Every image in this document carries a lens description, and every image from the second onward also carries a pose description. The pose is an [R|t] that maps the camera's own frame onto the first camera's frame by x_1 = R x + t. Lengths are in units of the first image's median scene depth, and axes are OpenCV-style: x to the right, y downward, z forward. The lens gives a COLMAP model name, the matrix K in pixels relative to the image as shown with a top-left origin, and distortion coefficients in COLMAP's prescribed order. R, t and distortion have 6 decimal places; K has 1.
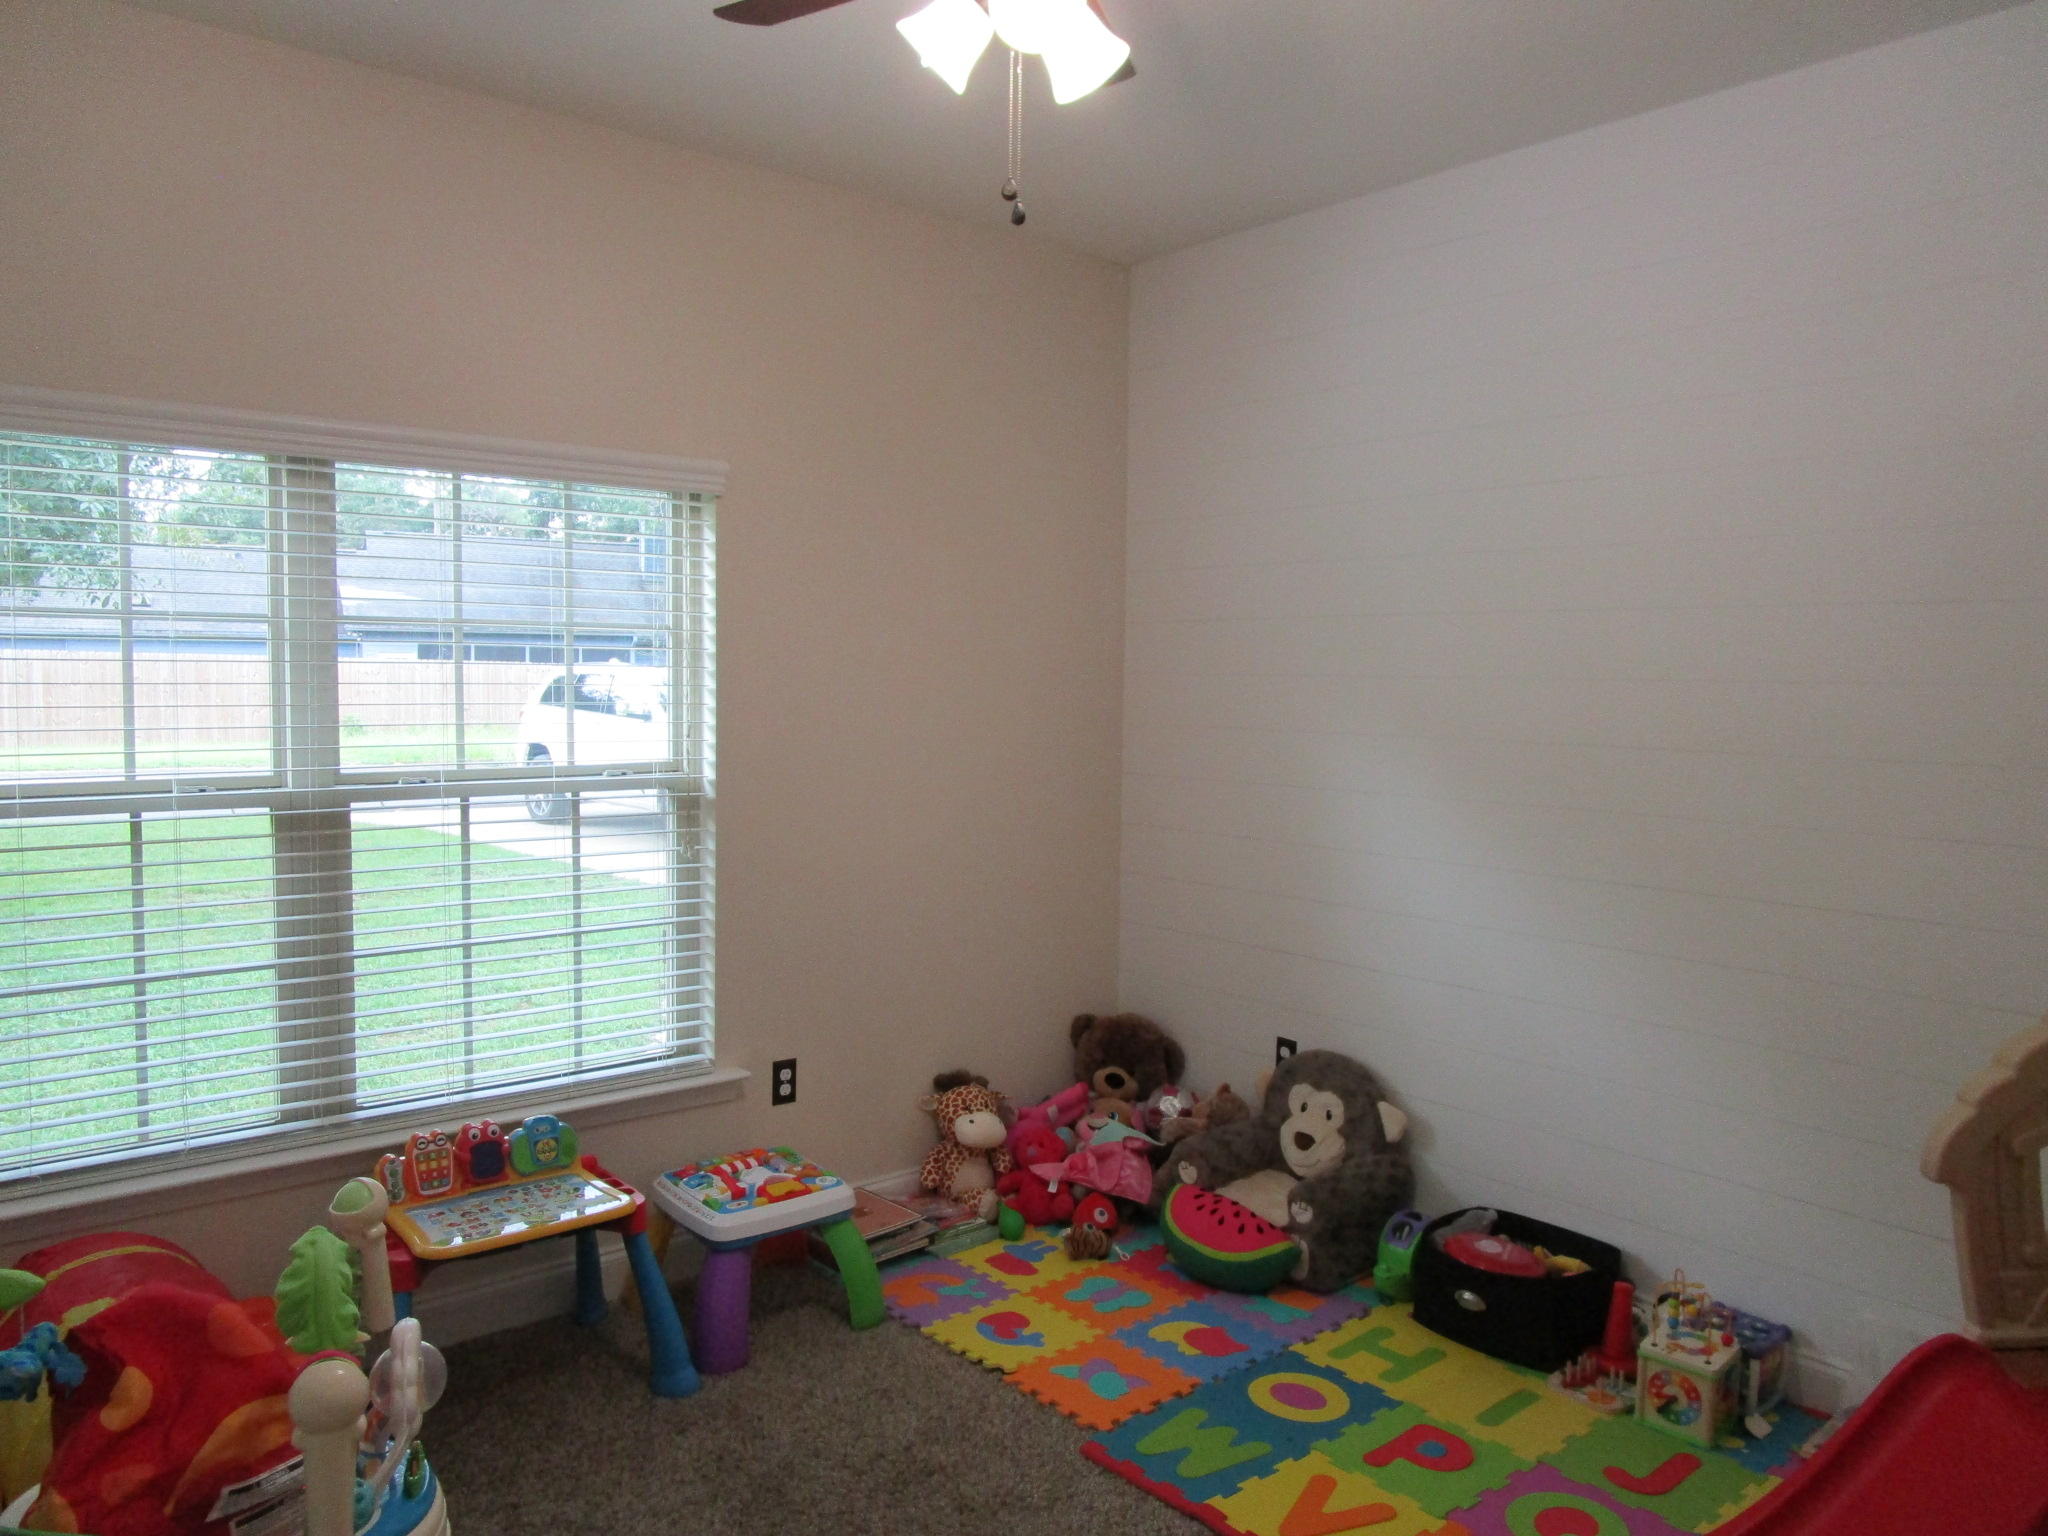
lens RADIAL K [[1488.5, 0, 1024.0], [0, 1488.5, 776.0], [0, 0, 1]] dist [0.014146, -0.008987]
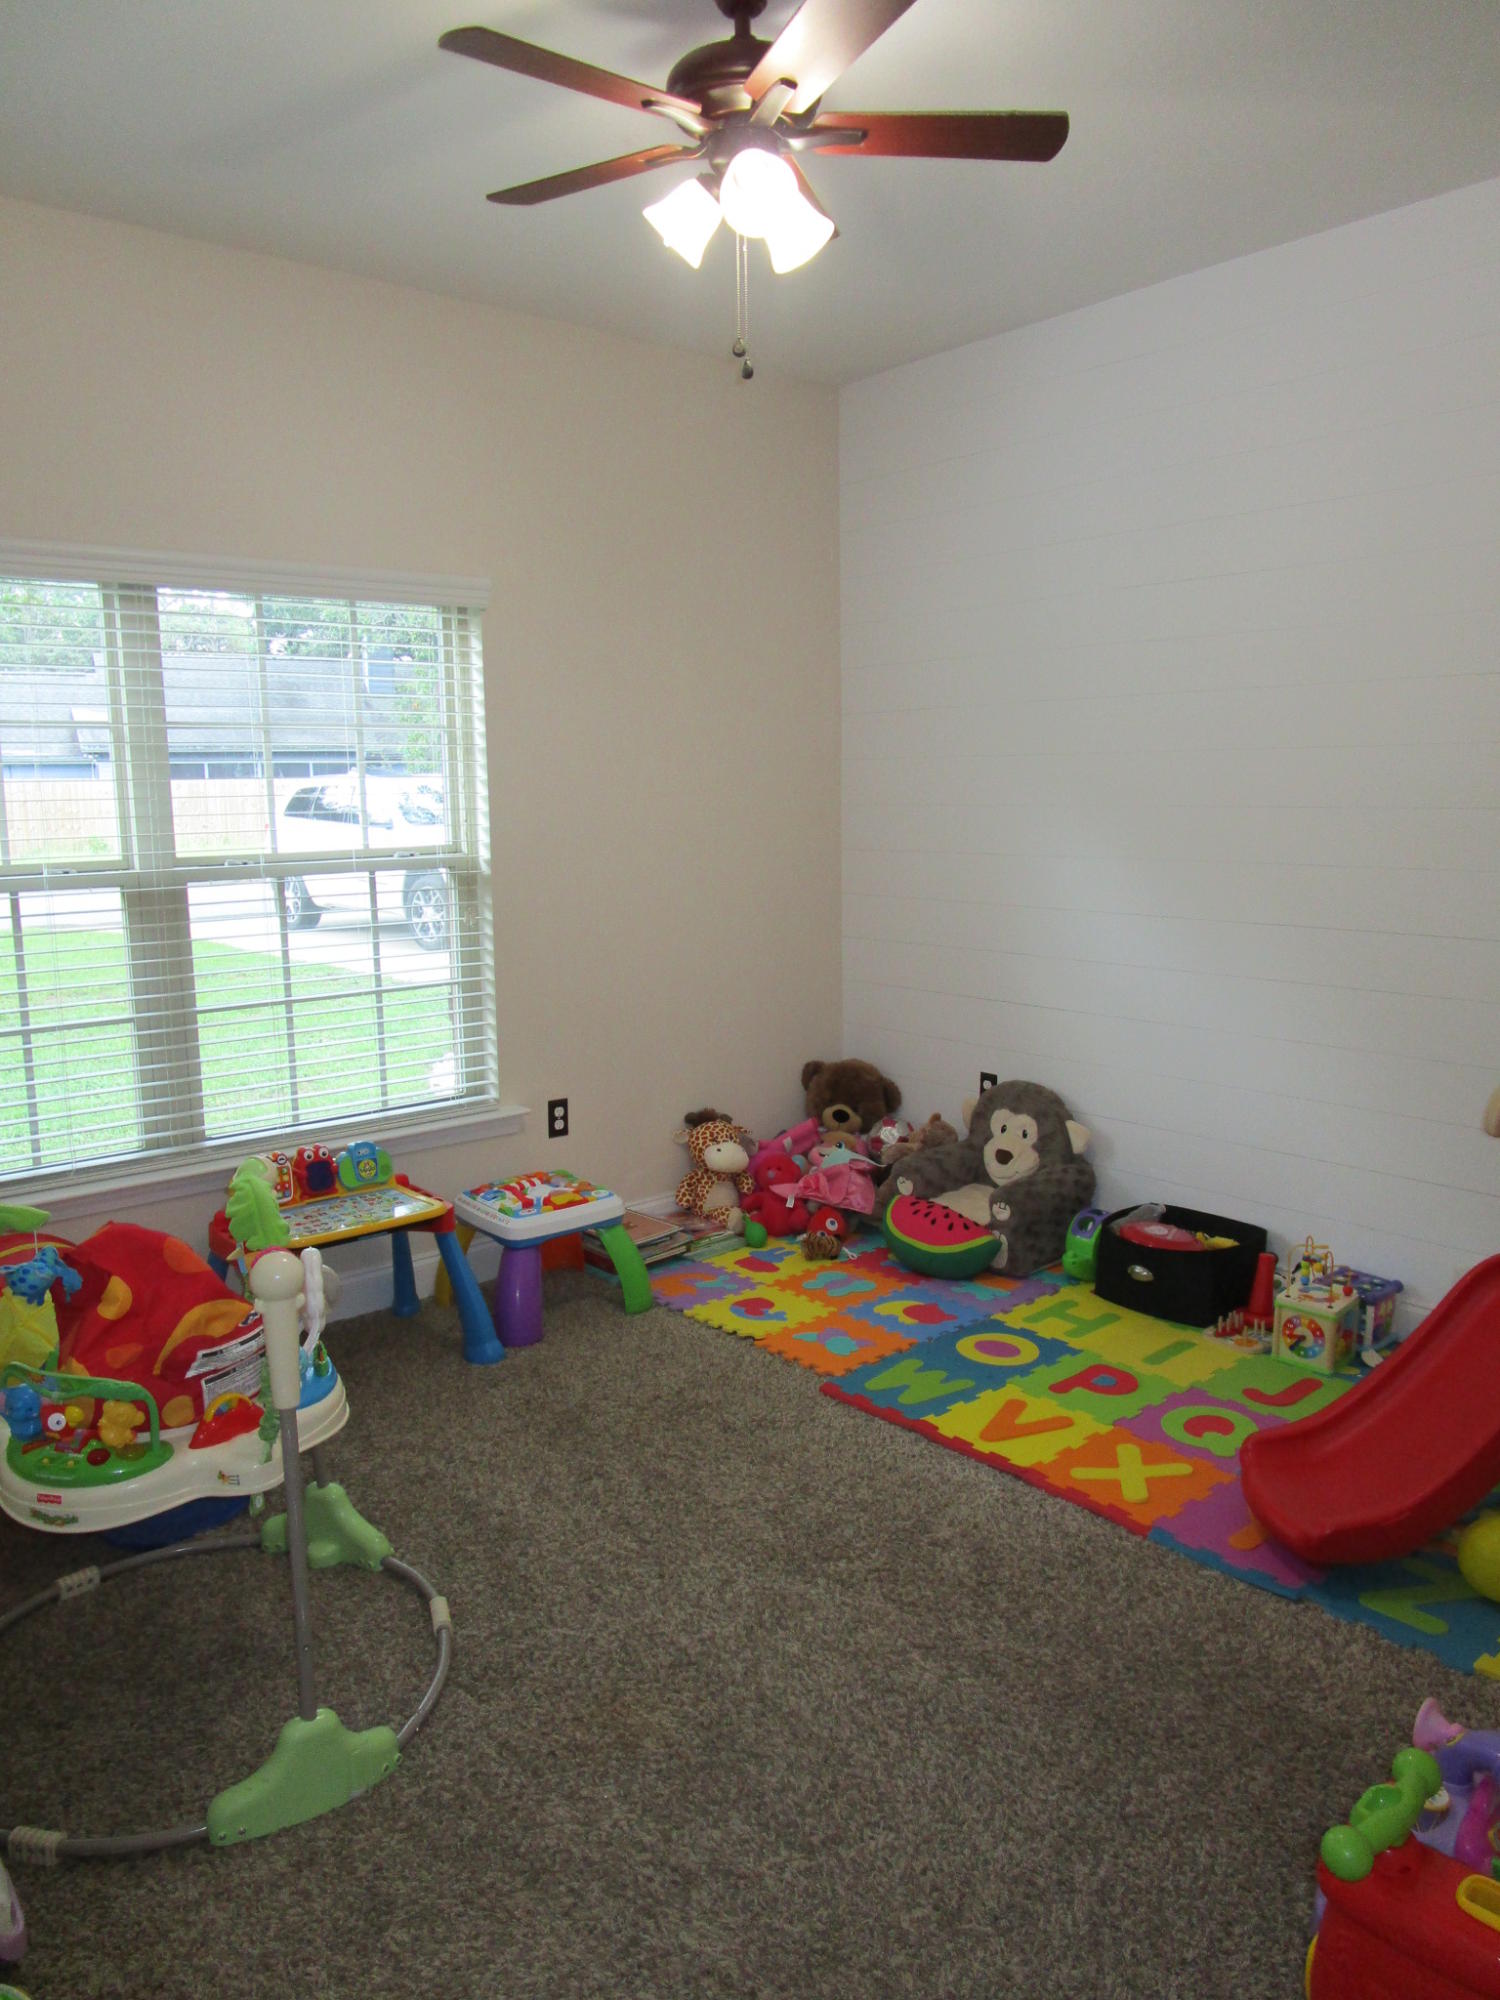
lens RADIAL K [[1453.6, 0, 757.5], [0, 1453.6, 986.3], [0, 0, 1]] dist [0.014146, -0.008987]
pose [[0.999622, -0.026850, 0.005975, -0.010589], [0.026349, 0.997039, 0.072245, 0.029065], [-0.007897, -0.072061, 0.997369, -0.155730]]
